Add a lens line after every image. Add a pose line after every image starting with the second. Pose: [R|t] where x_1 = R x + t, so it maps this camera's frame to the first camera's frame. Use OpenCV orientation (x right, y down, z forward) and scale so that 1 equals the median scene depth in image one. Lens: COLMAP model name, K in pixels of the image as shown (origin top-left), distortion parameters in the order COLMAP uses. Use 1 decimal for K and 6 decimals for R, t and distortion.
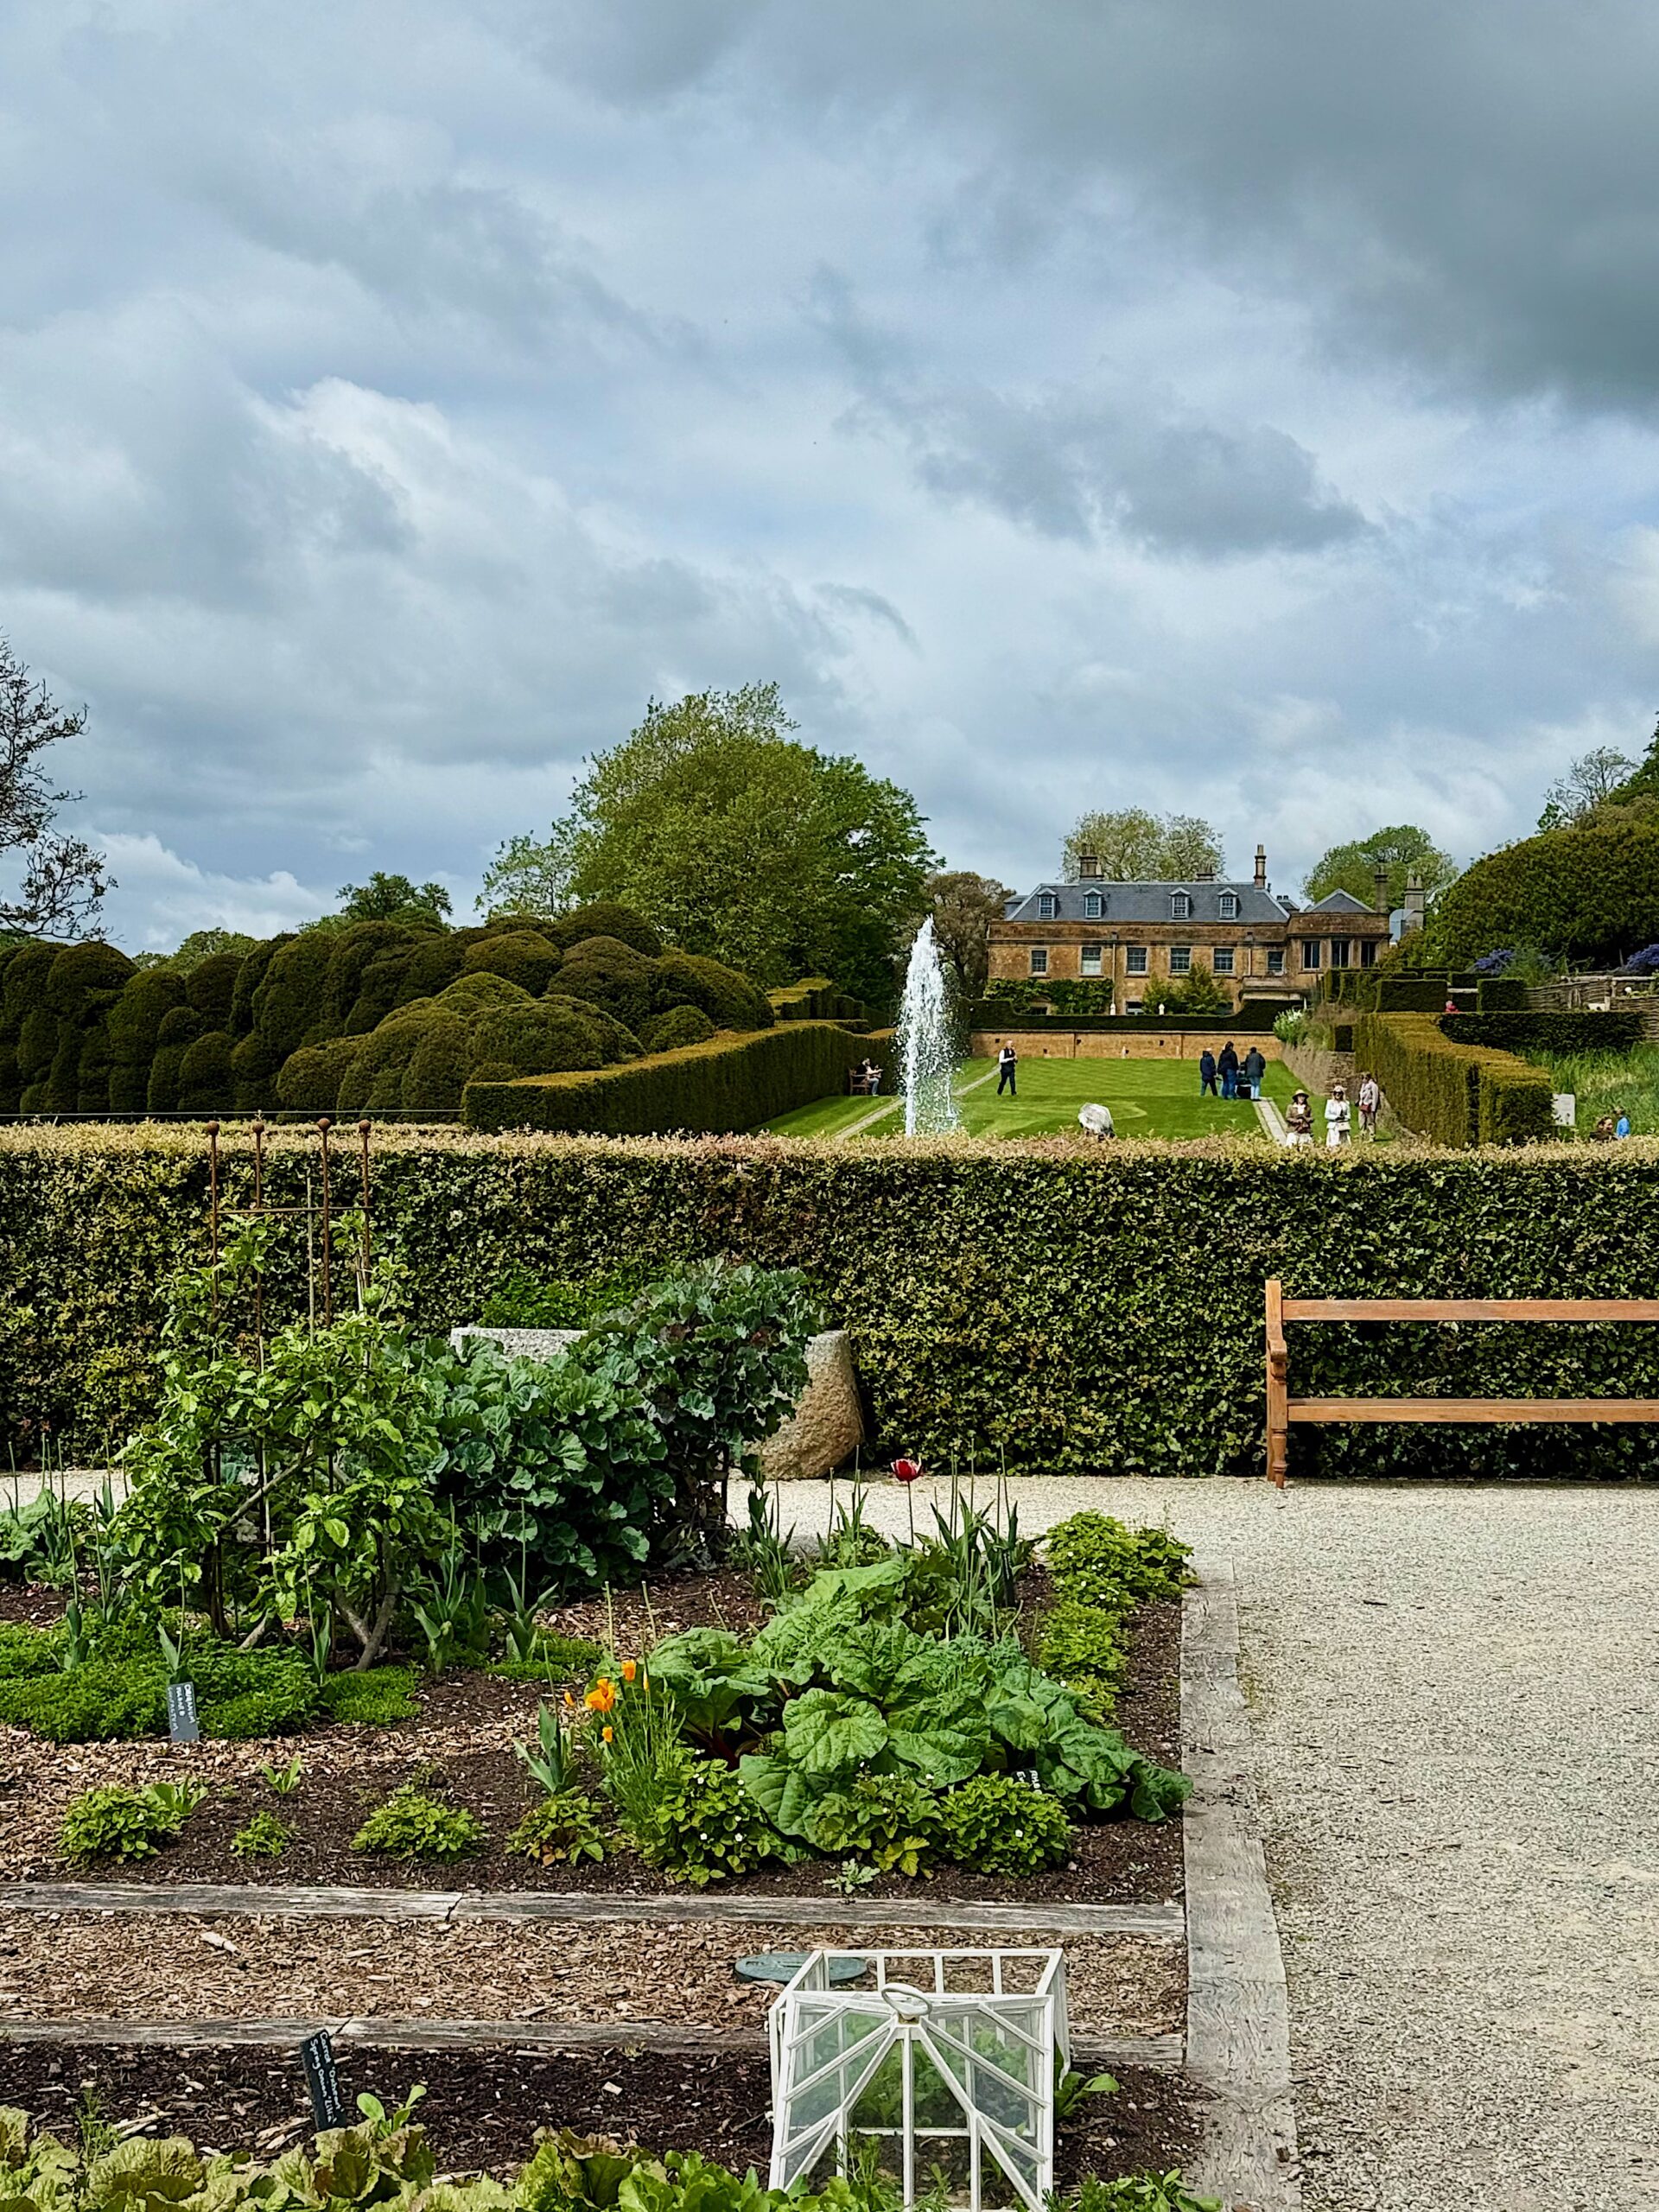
lens RADIAL K [[3074.0, 0, 832.8], [0, 3074.0, 1104.7], [0, 0, 1]] dist [0.212699, 0.000000]
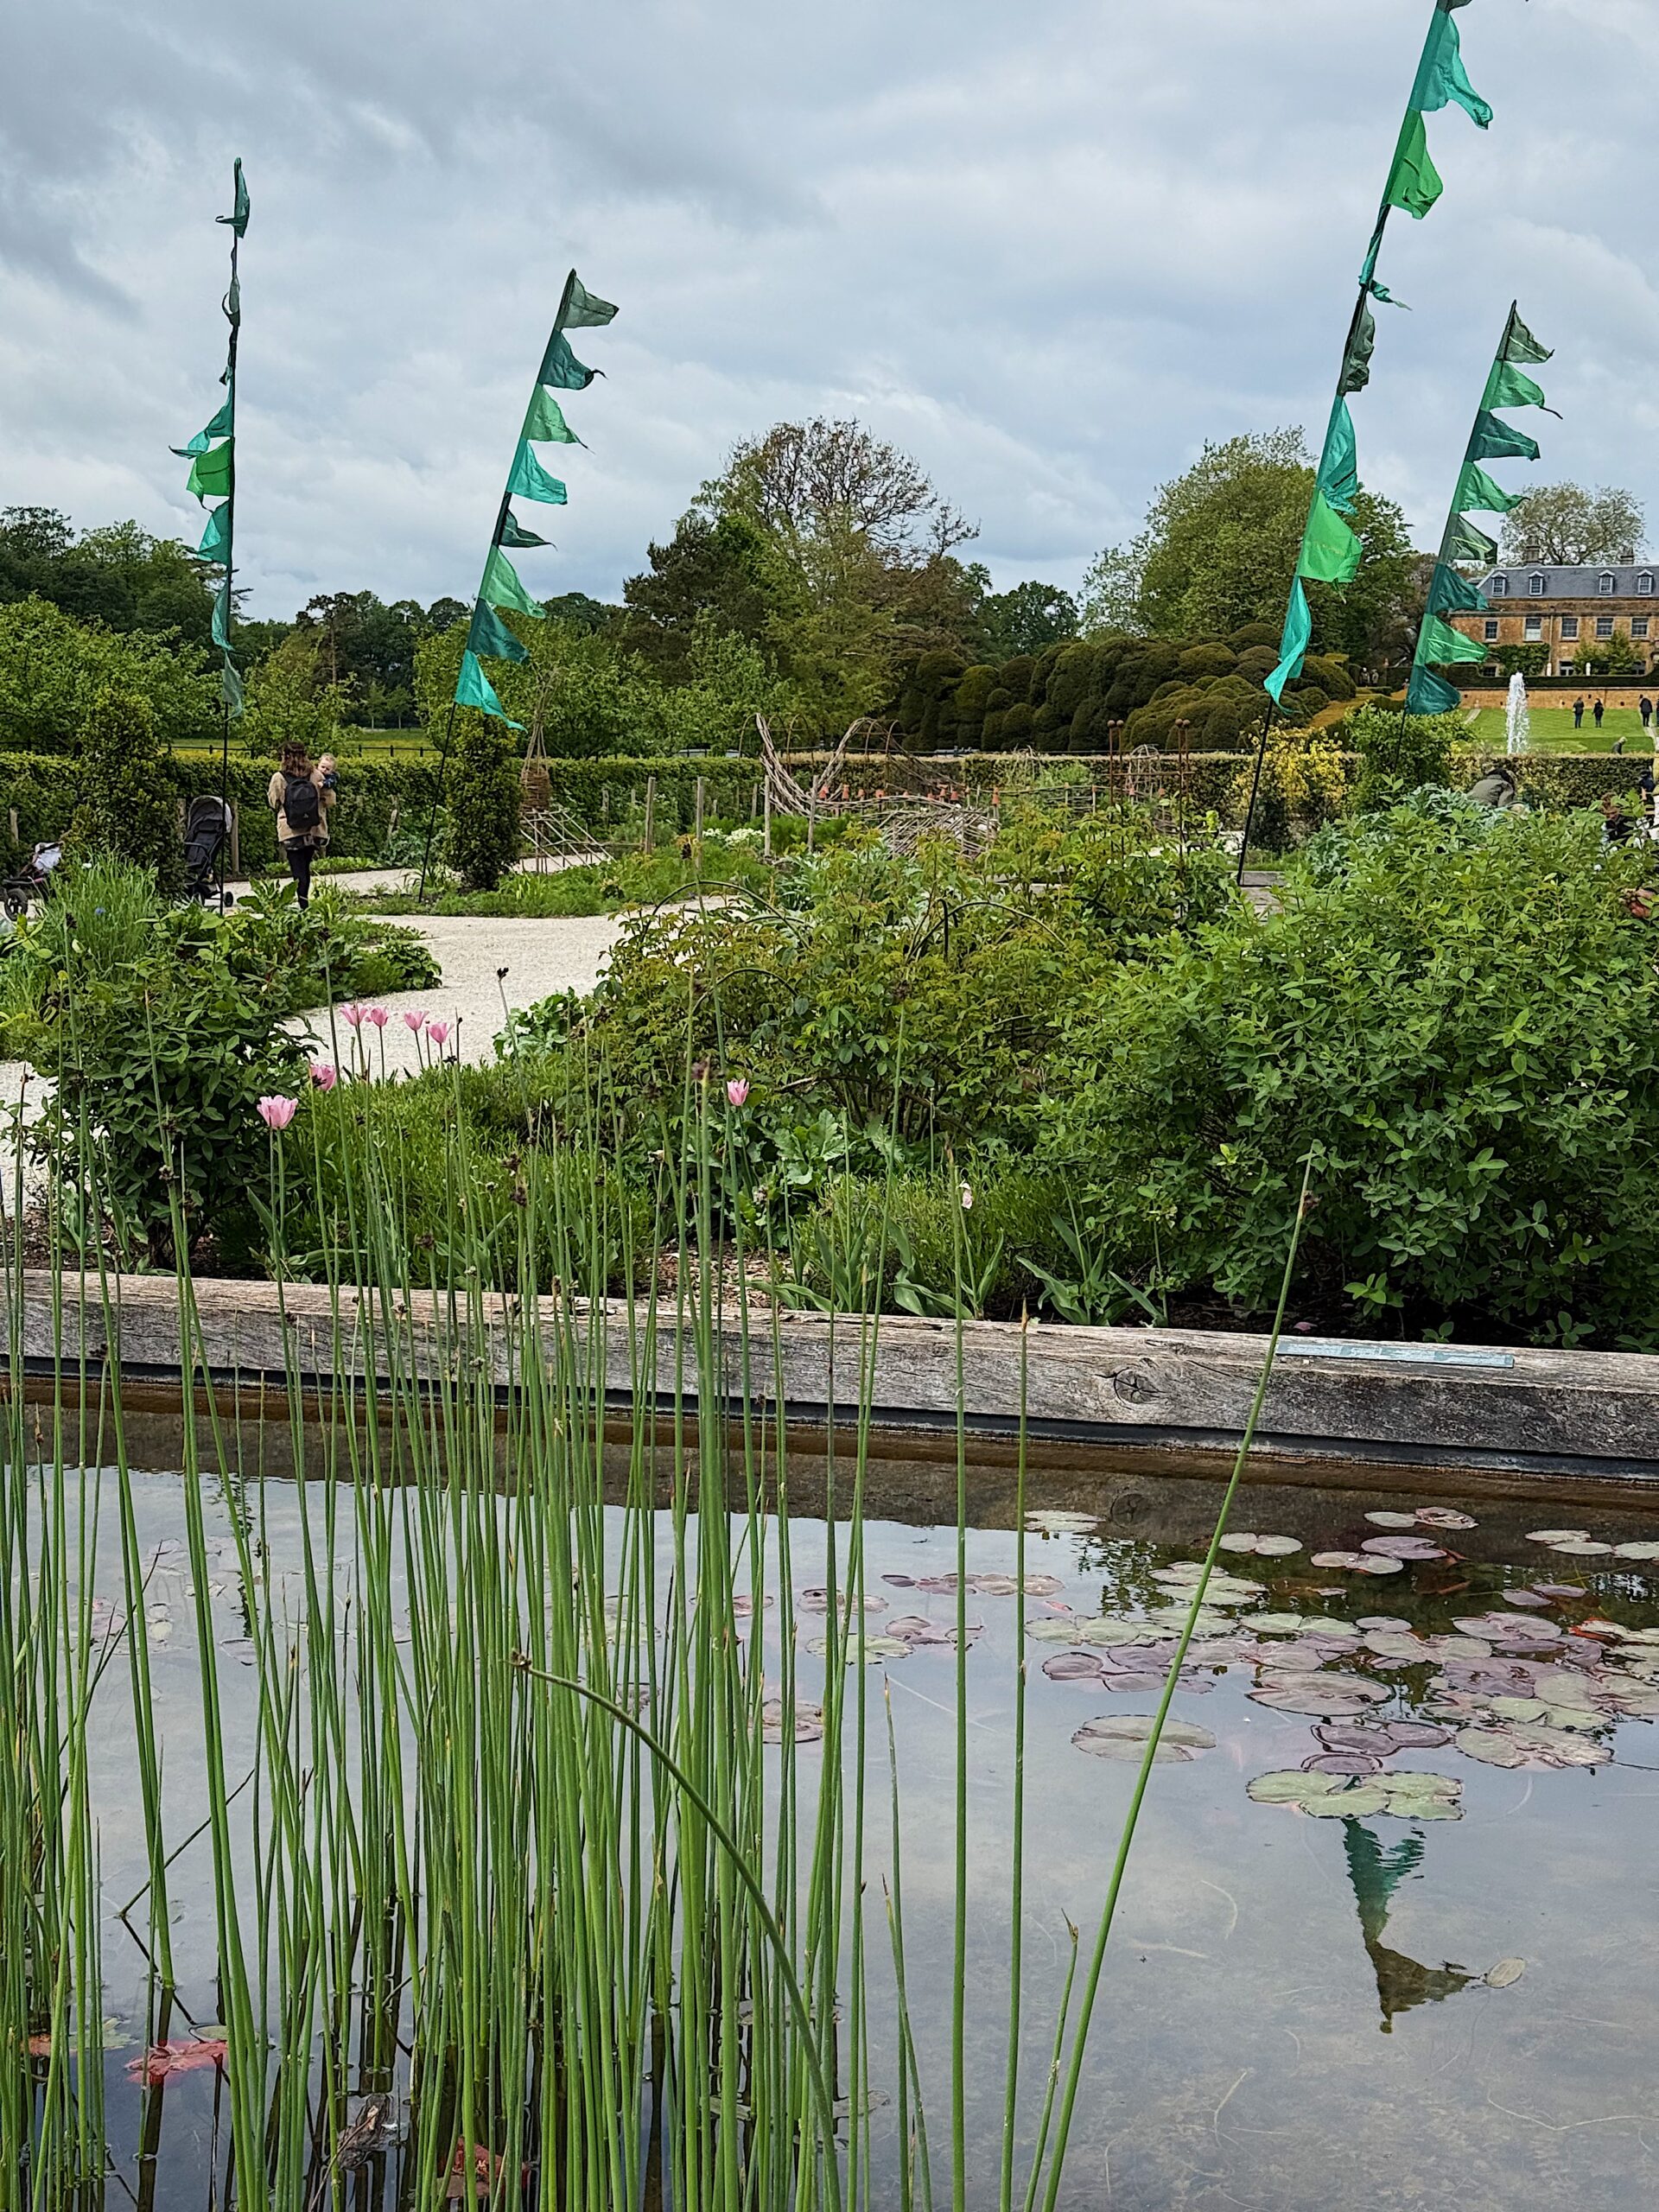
lens RADIAL K [[3074.0, 0, 826.5], [0, 3074.0, 1102.9], [0, 0, 1]] dist [0.212699, 0.000000]
pose [[0.992216, 0.015396, -0.123575, -0.046204], [-0.000964, 0.993248, 0.116008, -0.000986], [0.124527, -0.114985, 0.985531, -0.359476]]
